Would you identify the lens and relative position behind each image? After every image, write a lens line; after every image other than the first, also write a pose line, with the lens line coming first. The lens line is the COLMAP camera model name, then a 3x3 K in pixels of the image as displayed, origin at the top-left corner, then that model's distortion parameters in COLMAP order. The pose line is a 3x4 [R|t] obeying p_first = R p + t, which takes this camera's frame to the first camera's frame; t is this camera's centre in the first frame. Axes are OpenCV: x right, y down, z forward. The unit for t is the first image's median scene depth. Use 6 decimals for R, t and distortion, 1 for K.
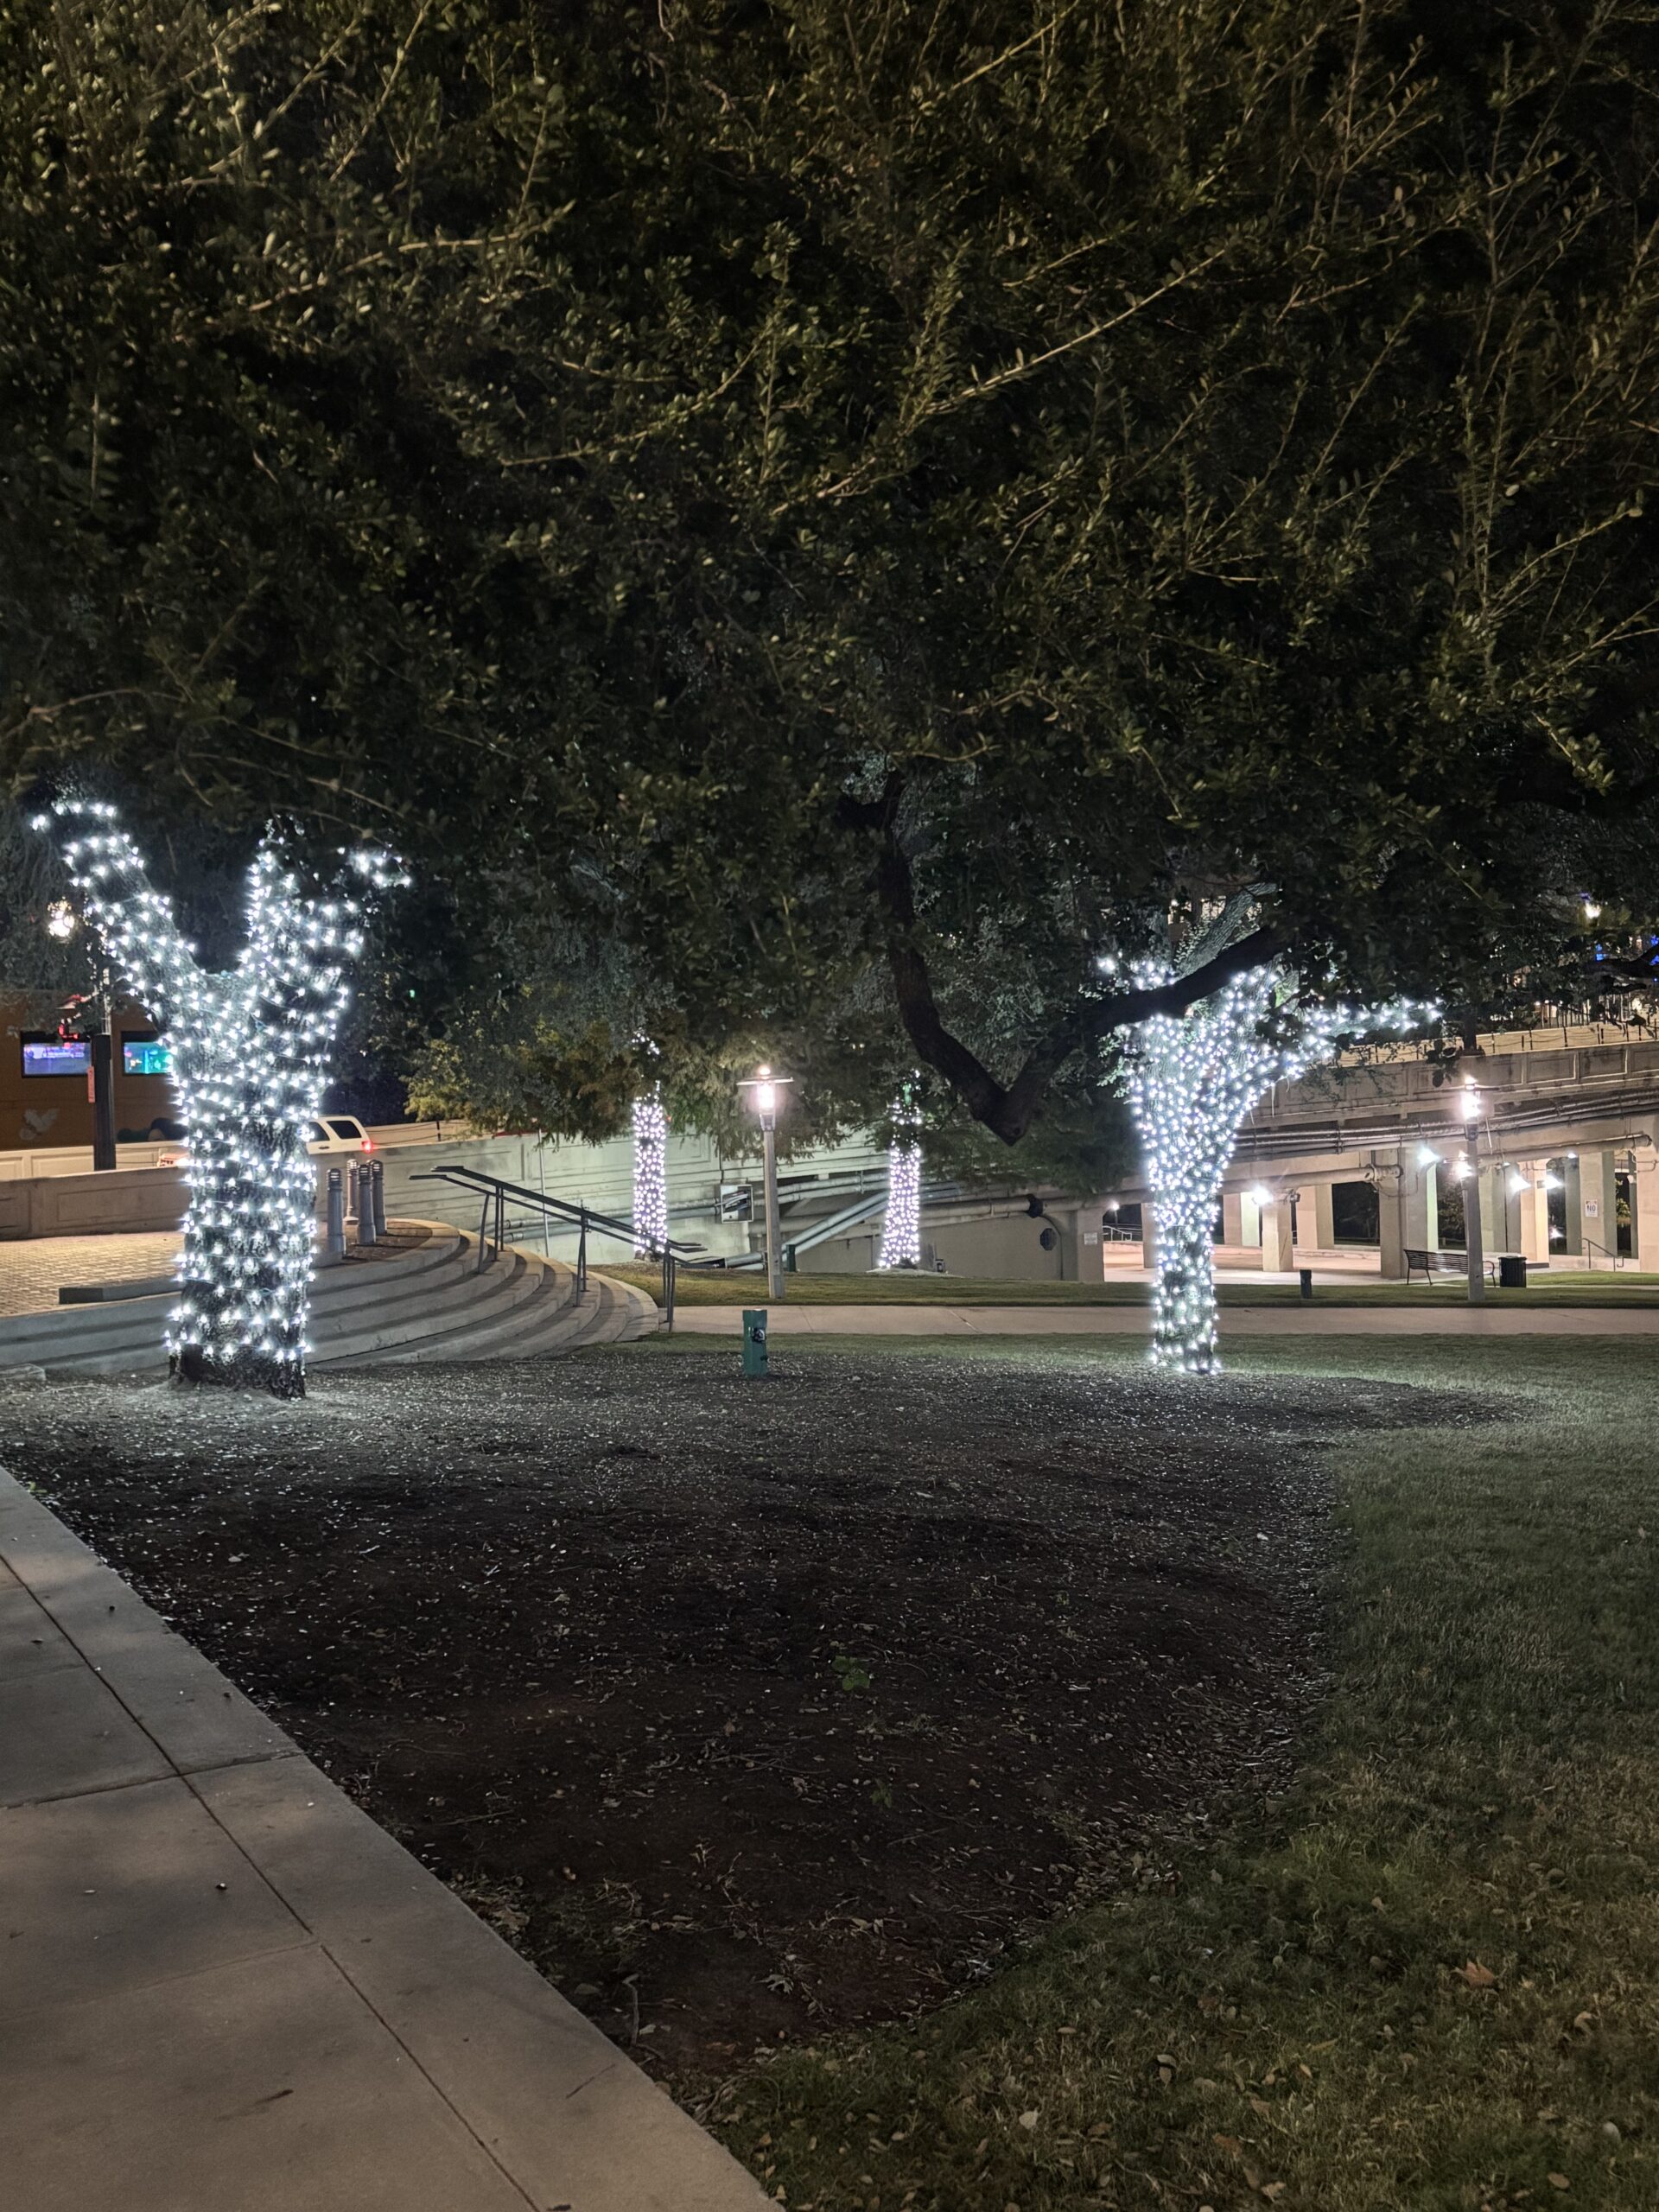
lens RADIAL K [[2190.2, 0, 829.5], [0, 2190.2, 1099.6], [0, 0, 1]] dist [-0.008770, 0.000000]
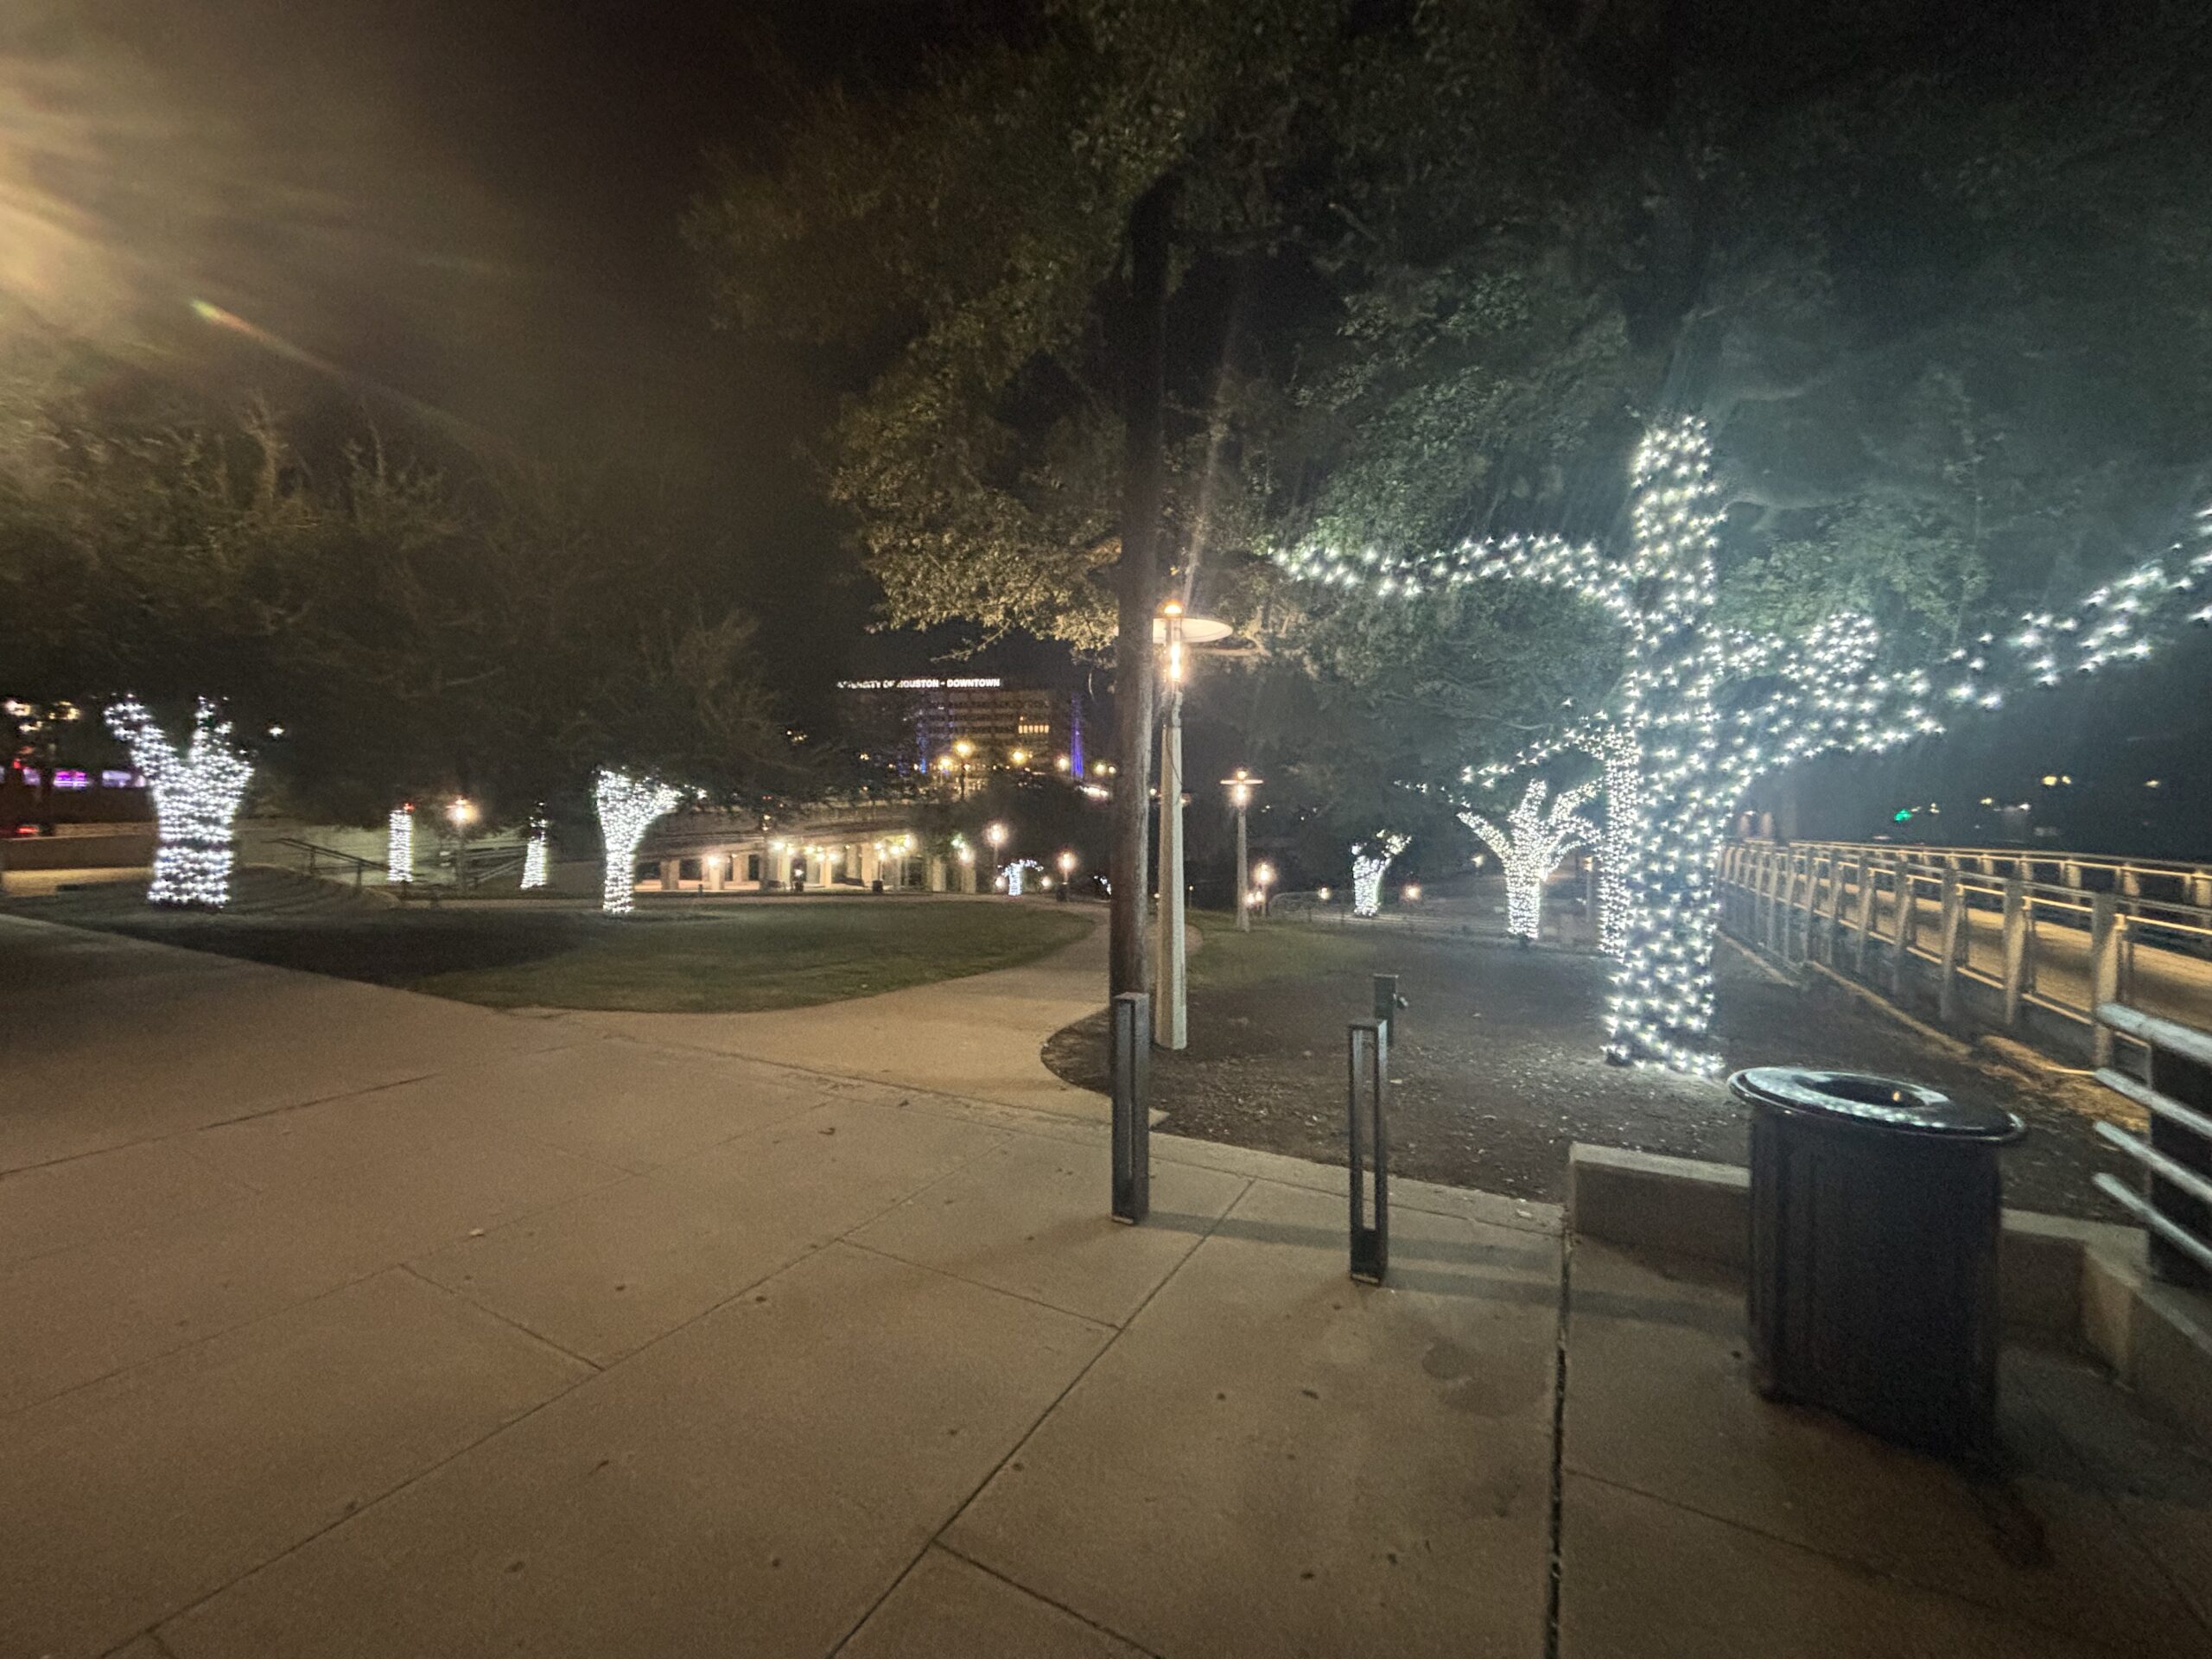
lens RADIAL K [[888.6, 0, 1102.2], [0, 888.6, 830.2], [0, 0, 1]] dist [-0.003026, 0.000100]
pose [[0.835737, 0.027478, 0.548441, 0.028692], [-0.030353, 0.999532, -0.003826, -0.000236], [-0.548290, -0.013449, 0.836180, -0.215482]]
